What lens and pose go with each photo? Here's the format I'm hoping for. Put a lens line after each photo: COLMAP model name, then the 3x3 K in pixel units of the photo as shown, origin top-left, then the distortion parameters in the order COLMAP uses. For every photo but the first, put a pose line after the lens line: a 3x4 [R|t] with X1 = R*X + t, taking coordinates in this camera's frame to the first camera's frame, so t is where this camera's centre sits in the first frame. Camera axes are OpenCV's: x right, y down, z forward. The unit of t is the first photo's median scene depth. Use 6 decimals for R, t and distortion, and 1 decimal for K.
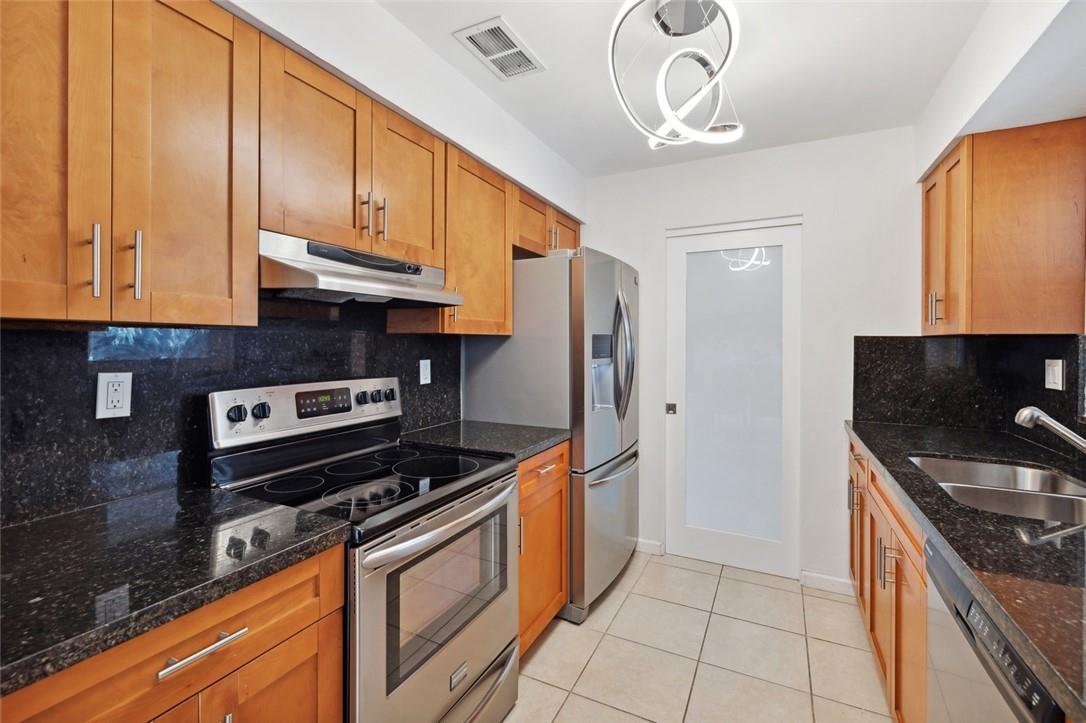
lens RADIAL K [[480.6, 0, 539.8], [0, 480.6, 333.6], [0, 0, 1]] dist [0.003011, 0.000324]
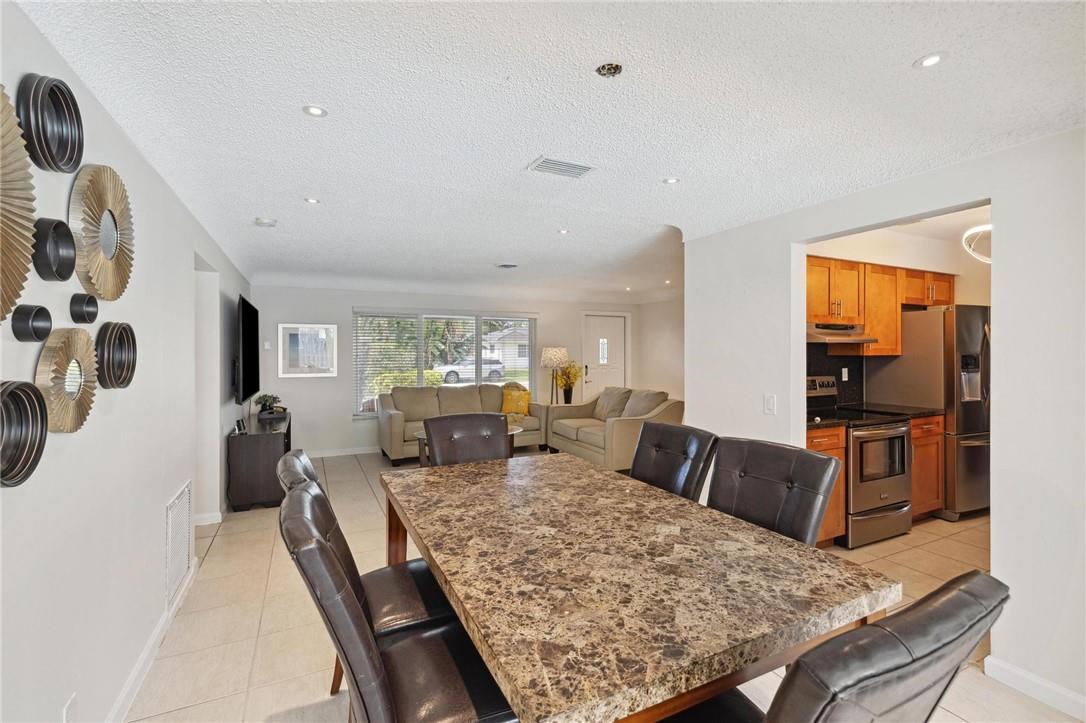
lens RADIAL K [[481.1, 0, 530.9], [0, 481.1, 354.3], [0, 0, 1]] dist [0.000656, 0.000538]
pose [[0.791345, -0.004106, -0.611356, -0.061183], [0.018515, 0.999680, 0.017251, -0.063908], [0.611089, -0.024971, 0.791168, -1.427044]]
